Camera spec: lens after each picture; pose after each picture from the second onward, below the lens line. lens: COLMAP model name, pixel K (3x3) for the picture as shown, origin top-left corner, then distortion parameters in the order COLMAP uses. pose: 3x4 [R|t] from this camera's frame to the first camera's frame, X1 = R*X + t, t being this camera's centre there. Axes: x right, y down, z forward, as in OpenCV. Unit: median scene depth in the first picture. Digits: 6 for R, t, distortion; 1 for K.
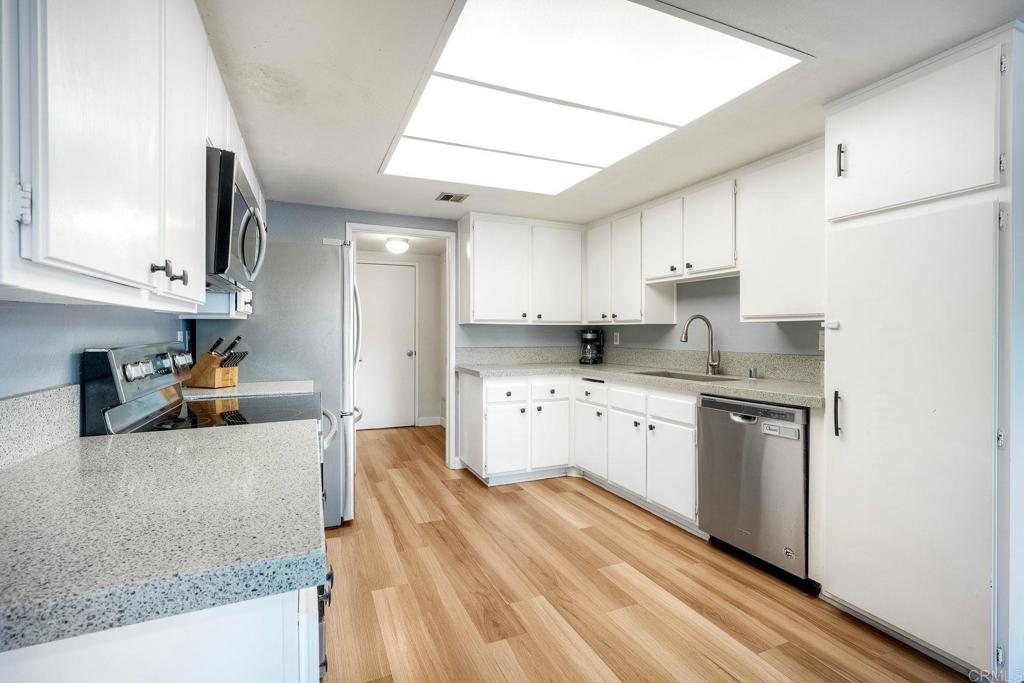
lens RADIAL K [[468.7, 0, 524.7], [0, 468.7, 334.4], [0, 0, 1]] dist [-0.000246, 0.000252]
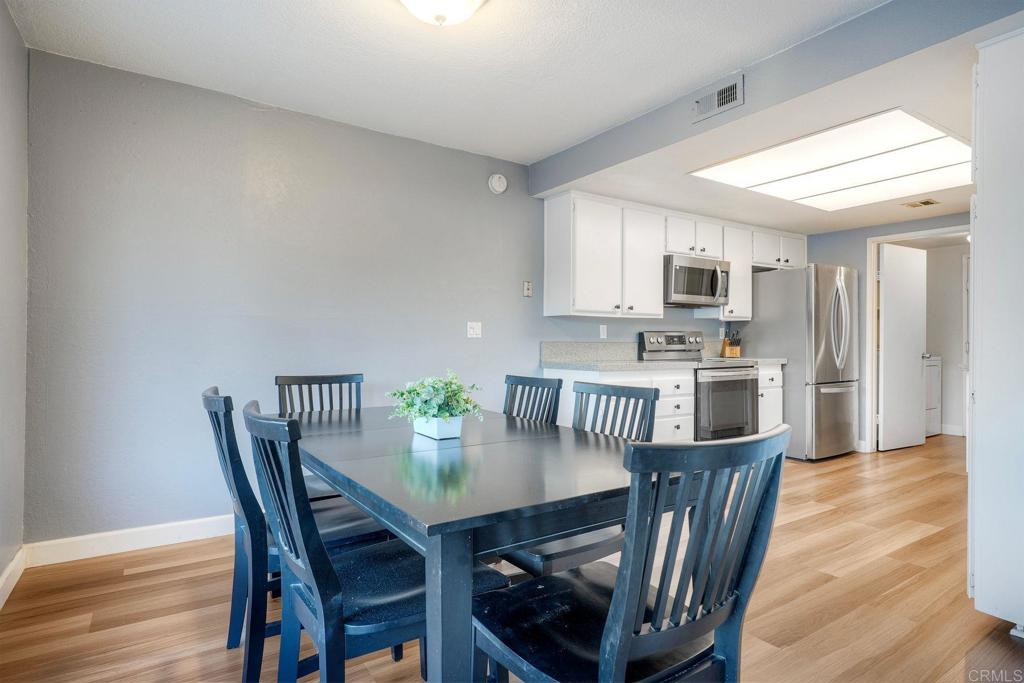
lens RADIAL K [[535.2, 0, 509.3], [0, 535.2, 336.7], [0, 0, 1]] dist [-0.001443, -0.000371]
pose [[0.181023, -0.005775, -0.983462, 0.995369], [-0.009712, 0.999924, -0.007659, 0.043110], [0.983431, 0.010938, 0.180953, -0.193197]]
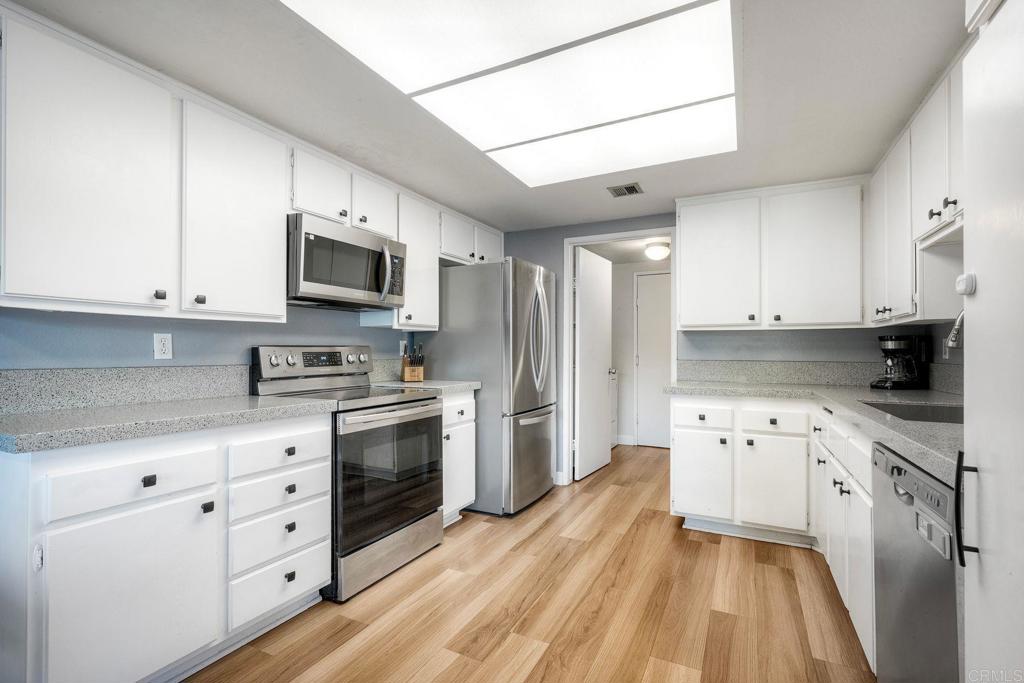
lens RADIAL K [[474.8, 0, 492.5], [0, 474.8, 348.1], [0, 0, 1]] dist [-0.001069, 0.000372]
pose [[0.619401, -0.005792, -0.785053, 0.439703], [-0.004392, 0.999932, -0.010842, 0.023795], [0.785062, 0.010163, 0.619334, 0.262061]]
